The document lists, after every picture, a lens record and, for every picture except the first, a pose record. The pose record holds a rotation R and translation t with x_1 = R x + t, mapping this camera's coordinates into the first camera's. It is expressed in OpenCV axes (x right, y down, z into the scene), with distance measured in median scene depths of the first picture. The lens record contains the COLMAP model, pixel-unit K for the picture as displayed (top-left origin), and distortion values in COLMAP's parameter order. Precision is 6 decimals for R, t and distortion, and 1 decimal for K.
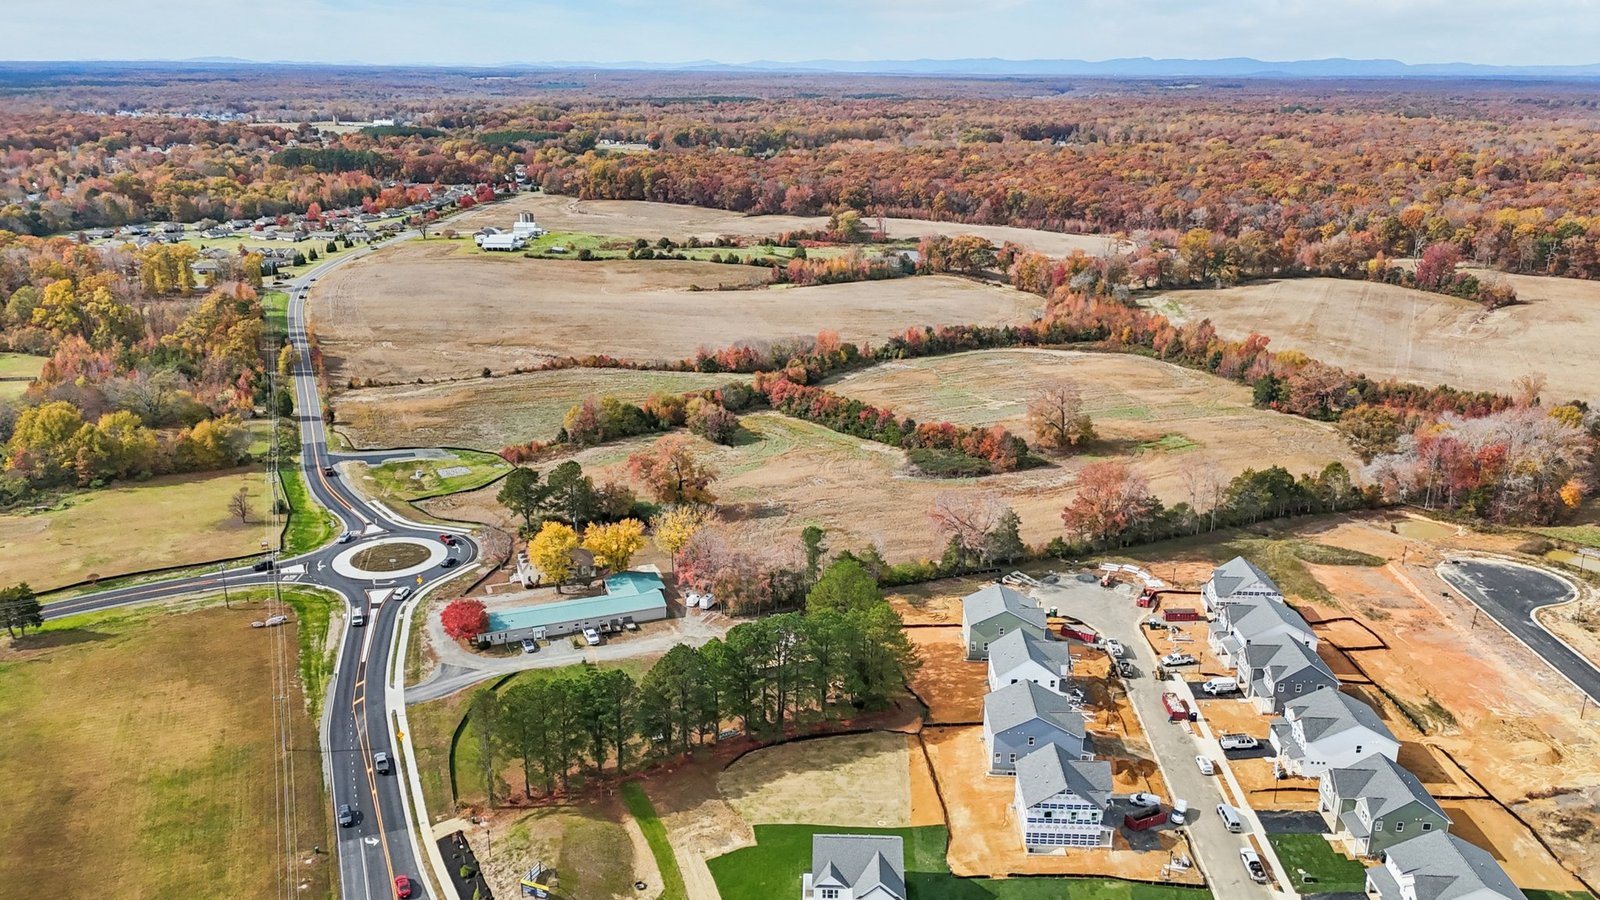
lens RADIAL K [[1174.4, 0, 802.5], [0, 1174.4, 507.2], [0, 0, 1]] dist [0.078011, -0.094425]
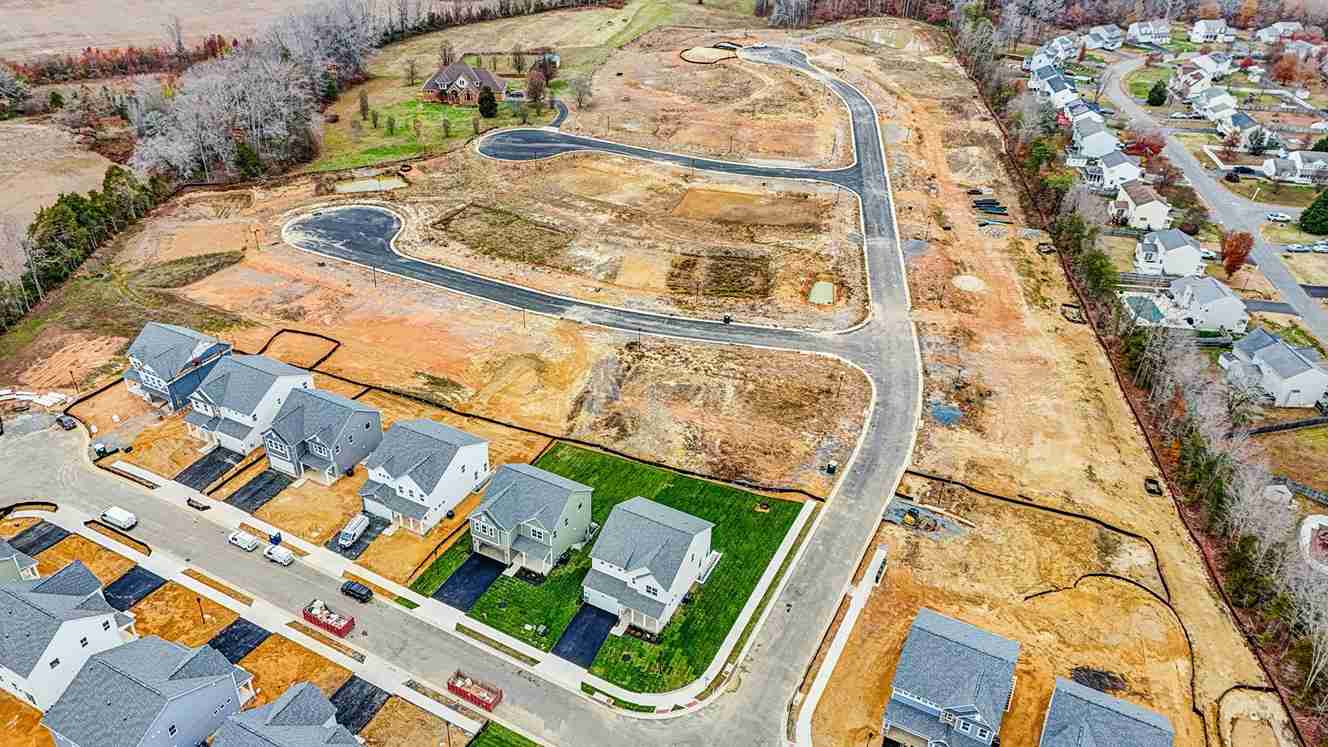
lens RADIAL K [[974.3, 0, 664.0], [0, 974.3, 373.5], [0, 0, 1]] dist [0.086987, -0.094575]
pose [[0.427732, -0.483061, 0.764001, -0.007046], [0.290741, 0.873831, 0.389731, -0.040538], [-0.855871, 0.055426, 0.514211, 0.157605]]
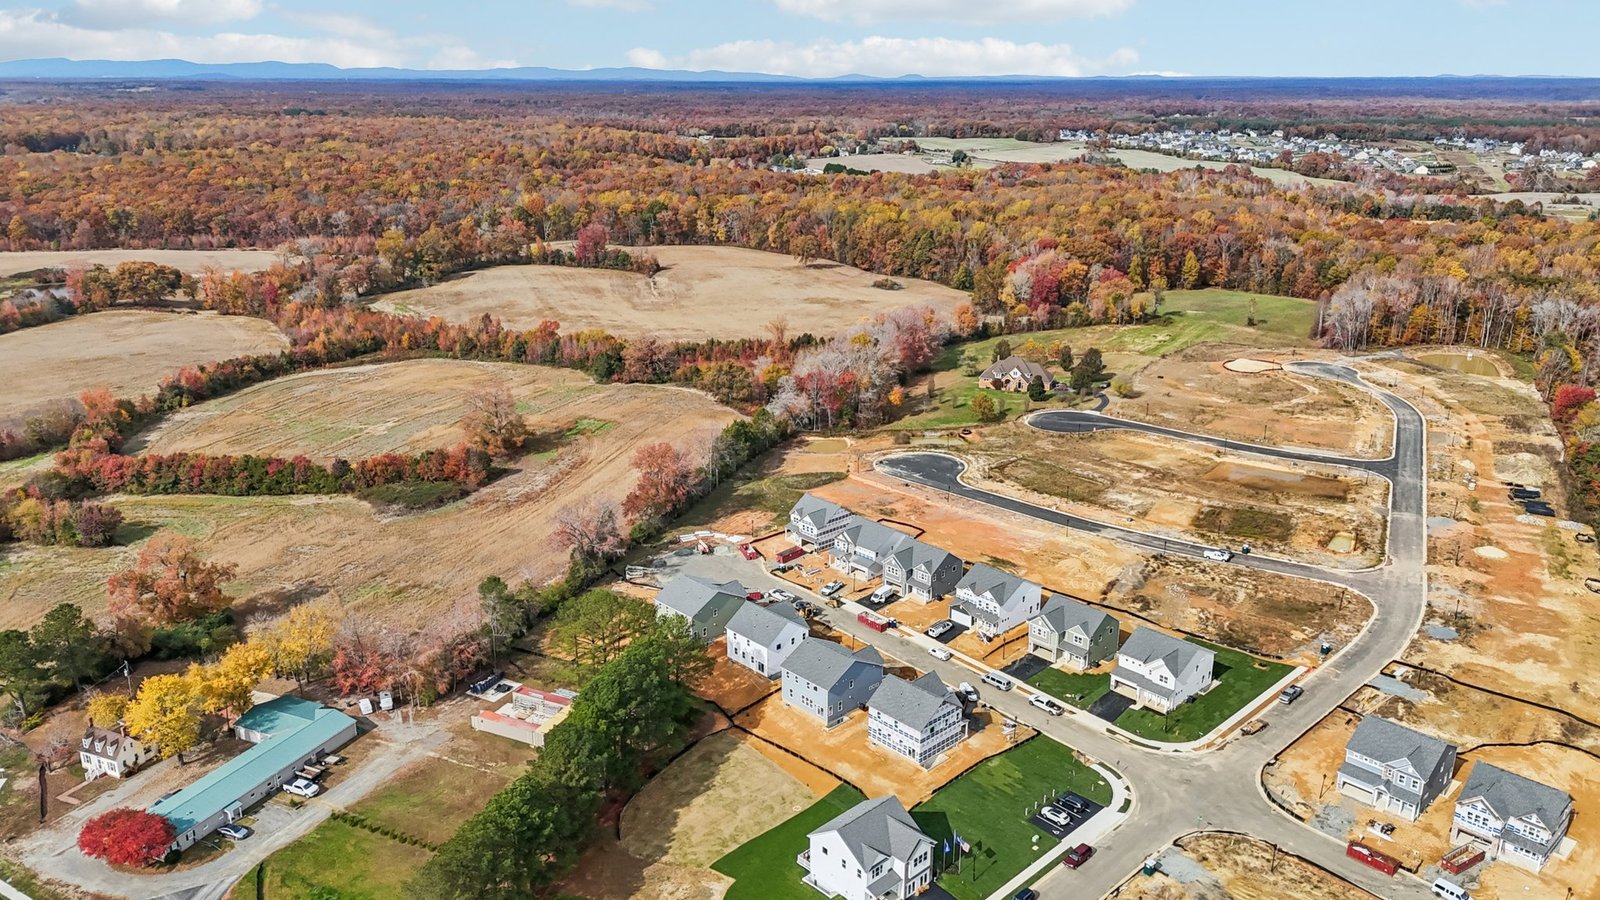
lens RADIAL K [[1173.8, 0, 800.0], [0, 1173.8, 450.0], [0, 0, 1]] dist [0.086987, -0.094575]
pose [[0.702751, -0.221696, 0.676011, -0.183494], [0.252159, 0.966138, 0.054709, -0.029116], [-0.665249, 0.132015, 0.734858, 0.067461]]
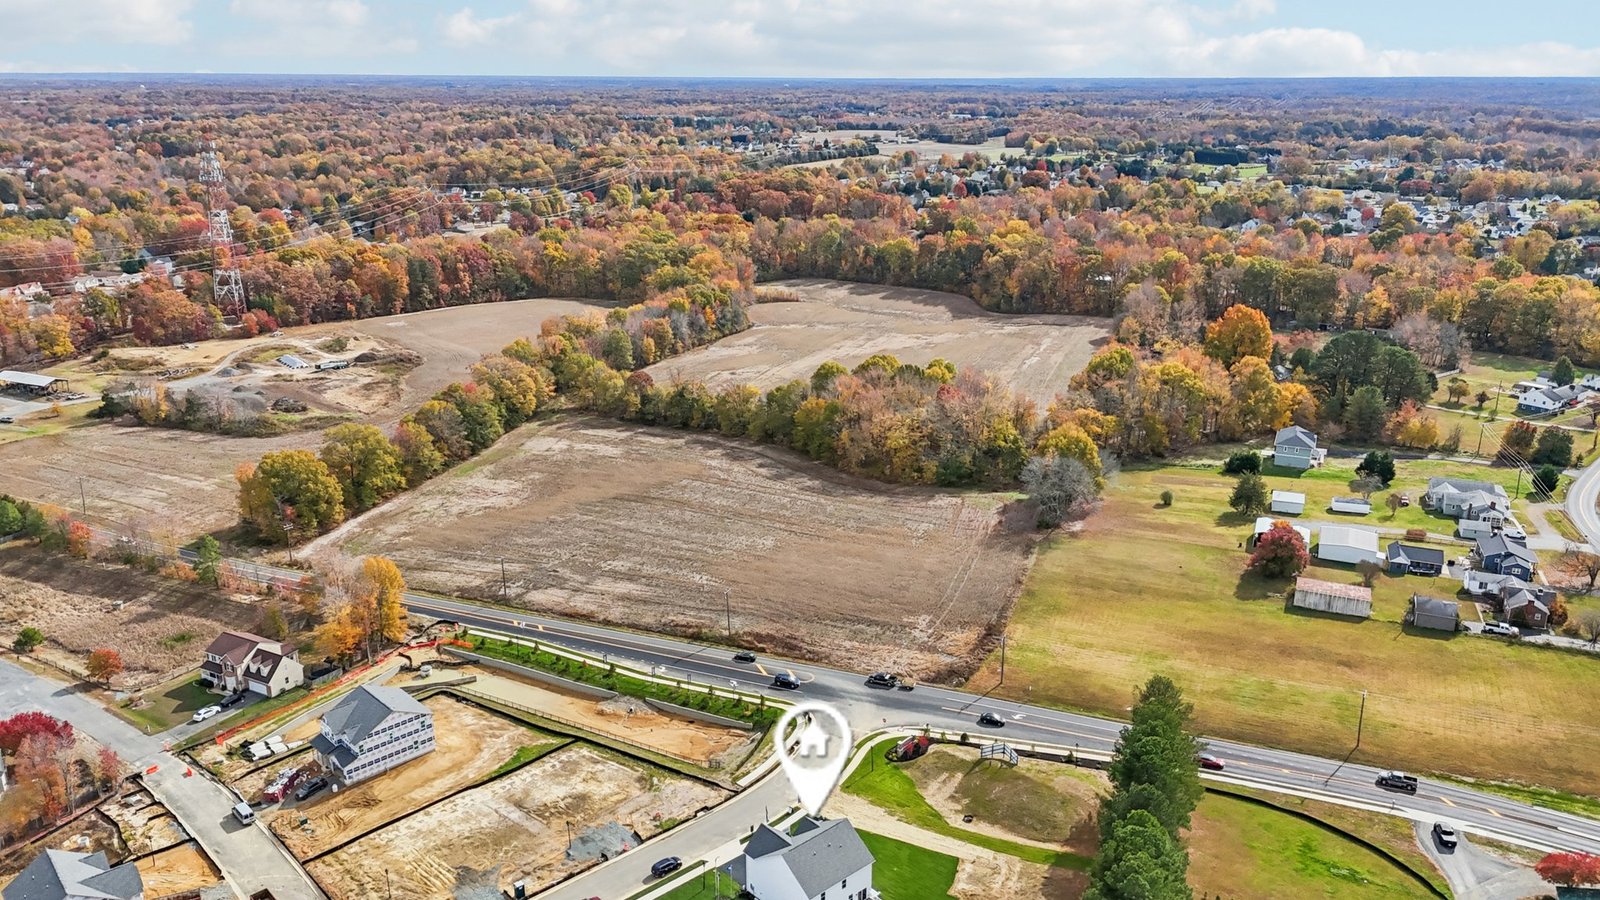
lens RADIAL K [[1184.7, 0, 800.0], [0, 1184.7, 450.0], [0, 0, 1]] dist [0.095080, -0.096609]
pose [[-0.723422, 0.197842, -0.661453, 0.193051], [-0.249723, 0.818213, 0.517847, -0.148138], [0.643661, 0.539802, -0.542507, 0.398840]]
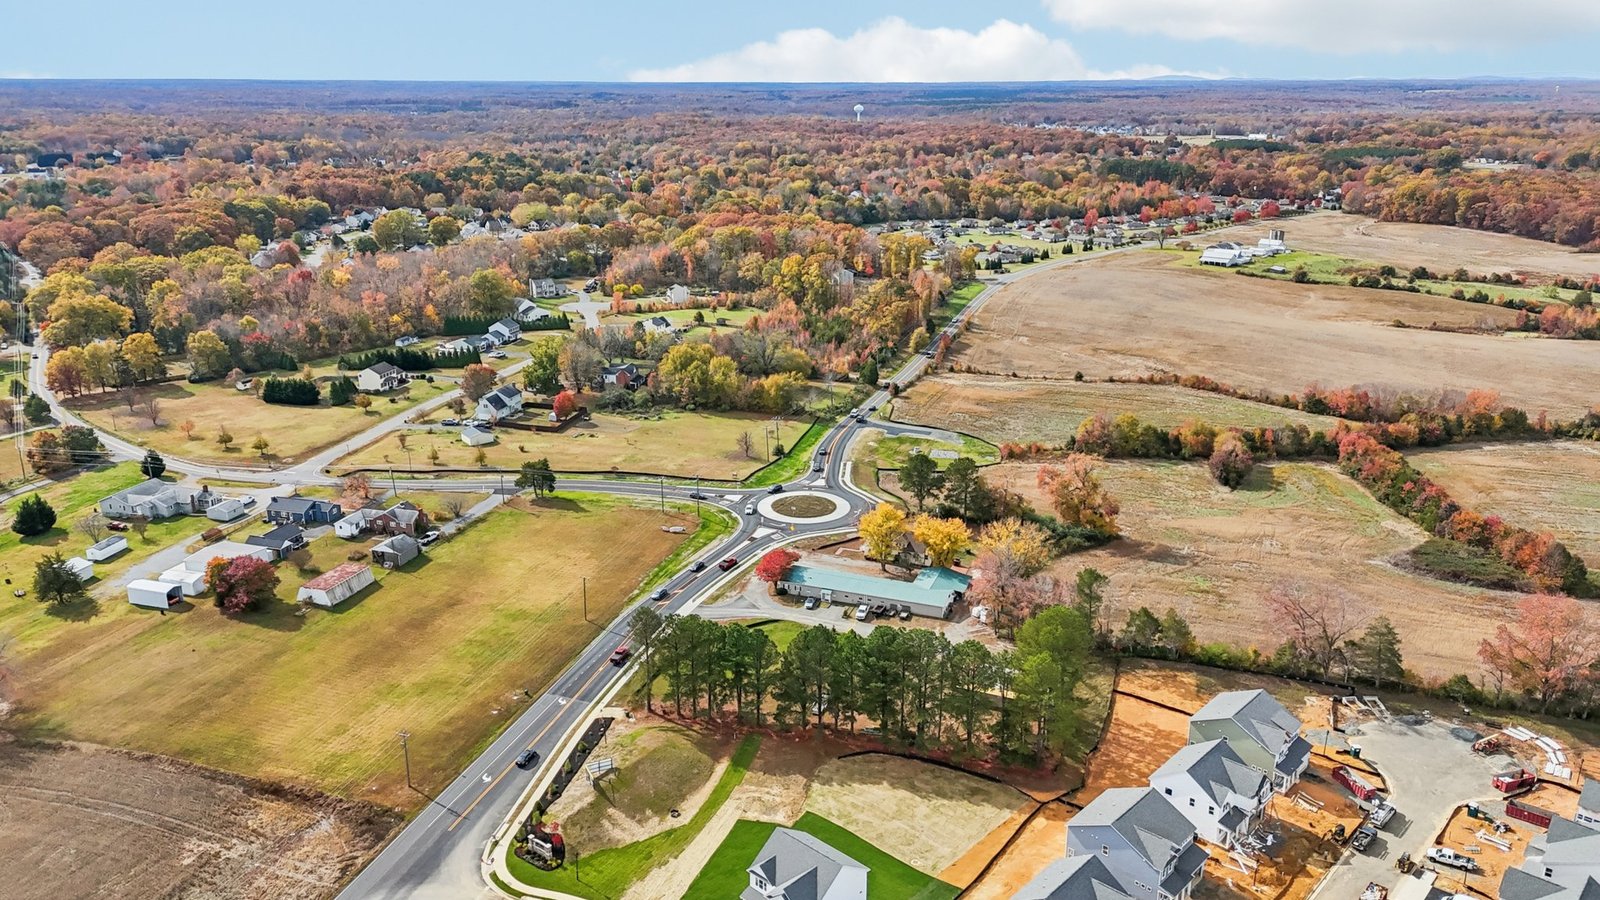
lens RADIAL K [[1173.8, 0, 800.0], [0, 1173.8, 450.0], [0, 0, 1]] dist [0.086987, -0.094575]
pose [[0.751416, 0.191374, -0.631466, 0.177868], [-0.225472, 0.973880, 0.026846, -0.020493], [0.620110, 0.122205, 0.774938, 0.052549]]
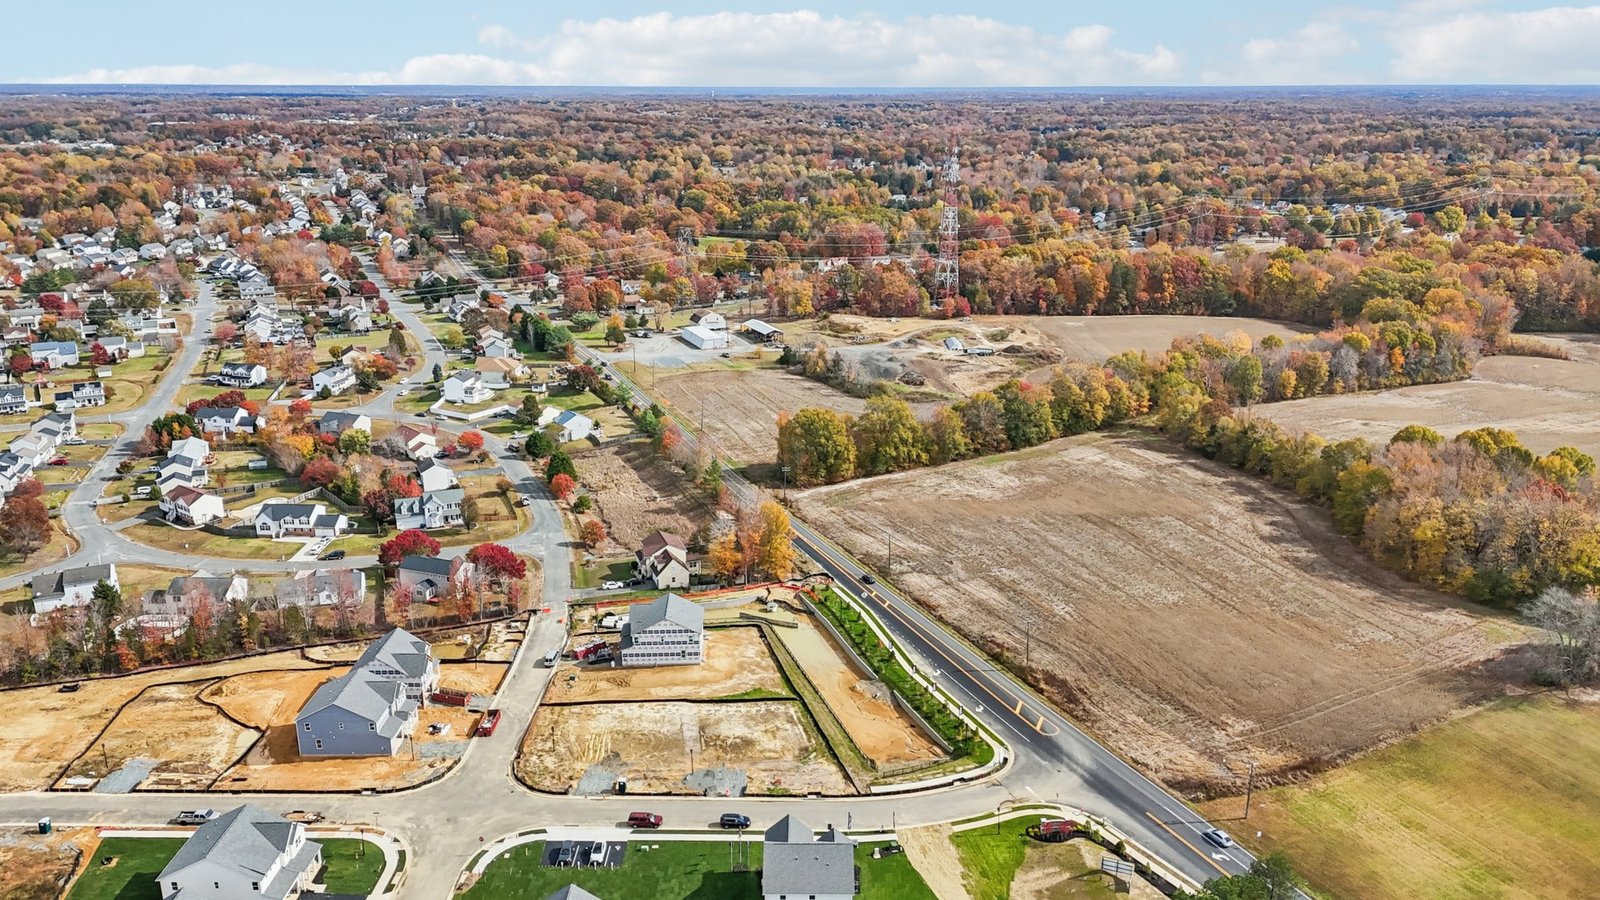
lens RADIAL K [[1173.8, 0, 800.0], [0, 1173.8, 450.0], [0, 0, 1]] dist [0.086987, -0.094575]
pose [[-0.999637, -0.002166, -0.026859, 0.024018], [-0.018148, 0.790905, 0.611670, -0.174039], [0.019918, 0.611935, -0.790657, 0.464353]]
